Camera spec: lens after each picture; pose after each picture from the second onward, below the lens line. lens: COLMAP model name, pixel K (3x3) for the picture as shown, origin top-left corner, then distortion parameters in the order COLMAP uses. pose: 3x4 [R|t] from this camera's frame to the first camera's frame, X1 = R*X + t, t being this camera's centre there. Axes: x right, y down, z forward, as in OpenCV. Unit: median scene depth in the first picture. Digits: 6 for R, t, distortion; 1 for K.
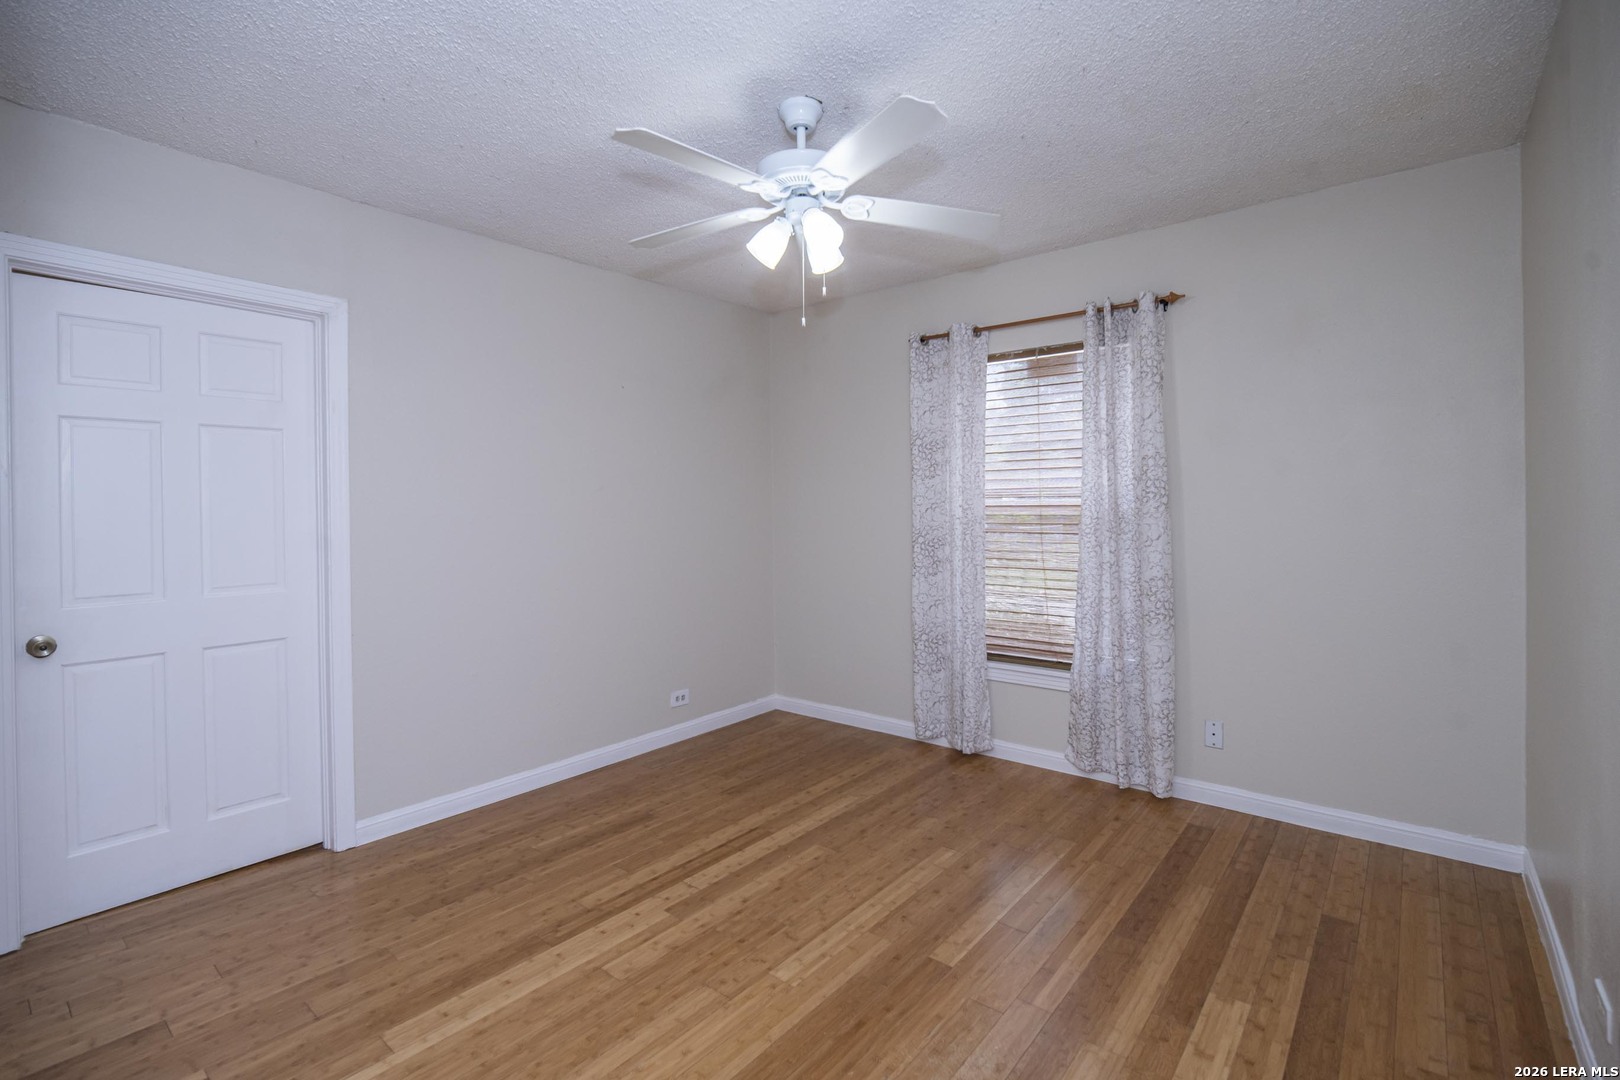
lens RADIAL K [[703.9, 0, 806.0], [0, 703.9, 545.4], [0, 0, 1]] dist [-0.005256, -0.001873]
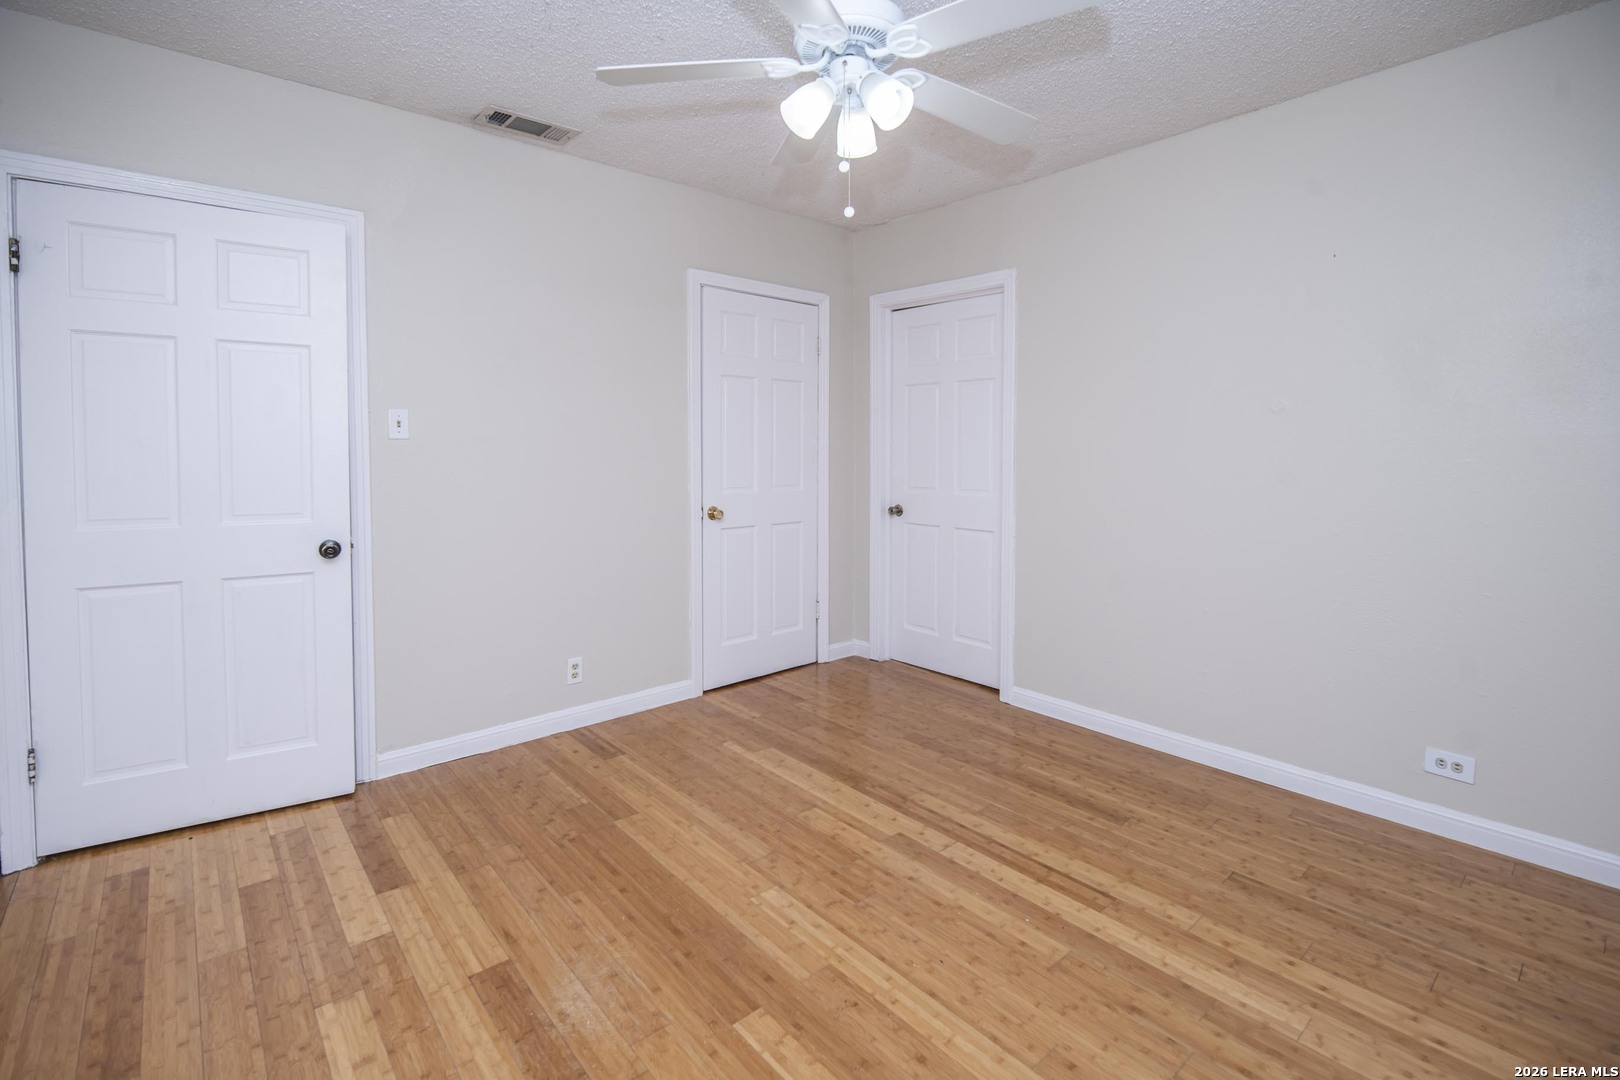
lens RADIAL K [[703.9, 0, 807.2], [0, 703.9, 538.1], [0, 0, 1]] dist [-0.005256, -0.001873]
pose [[-0.123649, 0.140561, -0.982320, 0.775372], [-0.052439, 0.987608, 0.147918, -0.038584], [0.990939, 0.069802, -0.114746, 1.000145]]
